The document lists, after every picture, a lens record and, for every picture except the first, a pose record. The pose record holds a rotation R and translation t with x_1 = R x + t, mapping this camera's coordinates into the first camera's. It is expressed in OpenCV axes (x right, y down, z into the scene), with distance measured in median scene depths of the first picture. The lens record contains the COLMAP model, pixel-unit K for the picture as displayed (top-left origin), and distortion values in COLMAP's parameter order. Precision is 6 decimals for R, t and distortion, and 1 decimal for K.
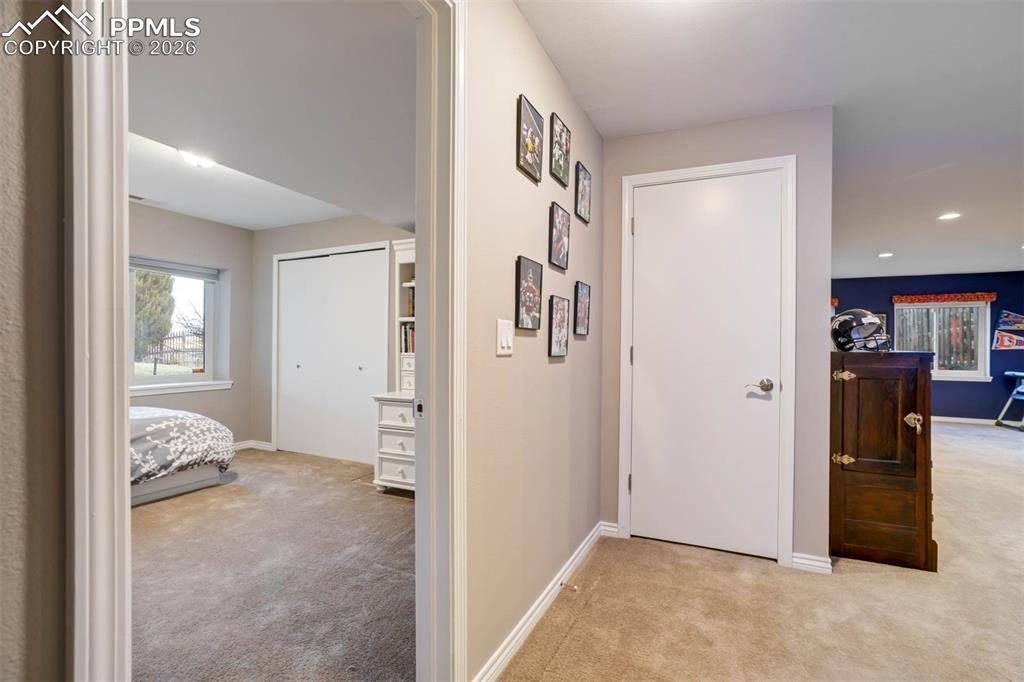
lens RADIAL K [[469.4, 0, 503.1], [0, 469.4, 349.7], [0, 0, 1]] dist [-0.010523, 0.003296]
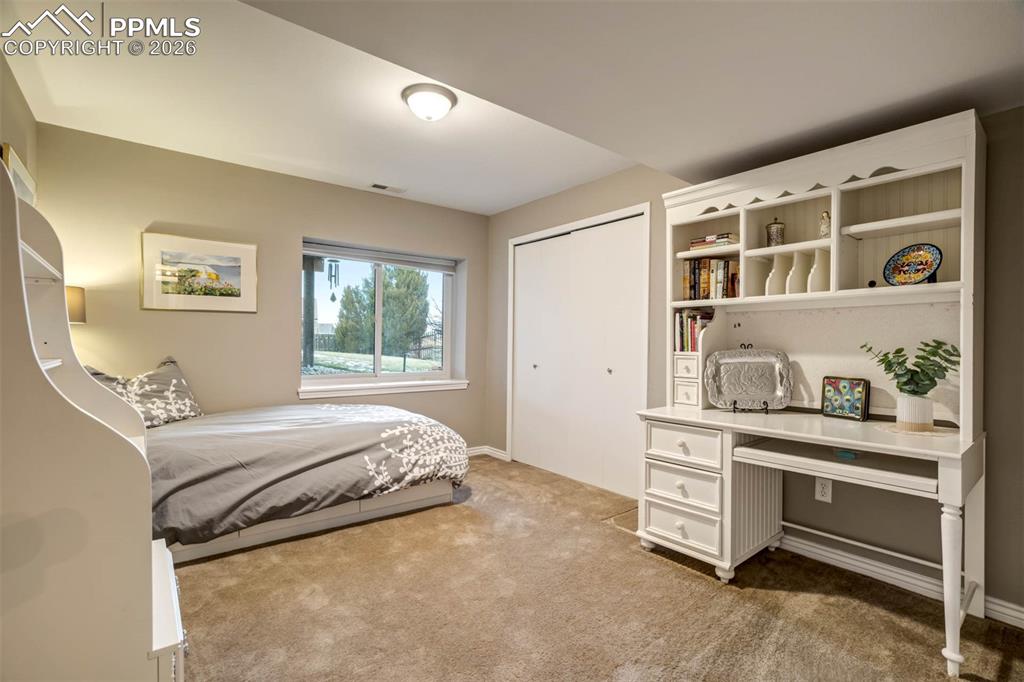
lens RADIAL K [[469.4, 0, 514.8], [0, 469.4, 343.0], [0, 0, 1]] dist [-0.010523, 0.003296]
pose [[0.906520, 0.000522, -0.422162, -0.142696], [-0.004719, 0.999949, -0.008897, 0.000872], [0.422136, 0.010058, 0.906477, 0.271695]]
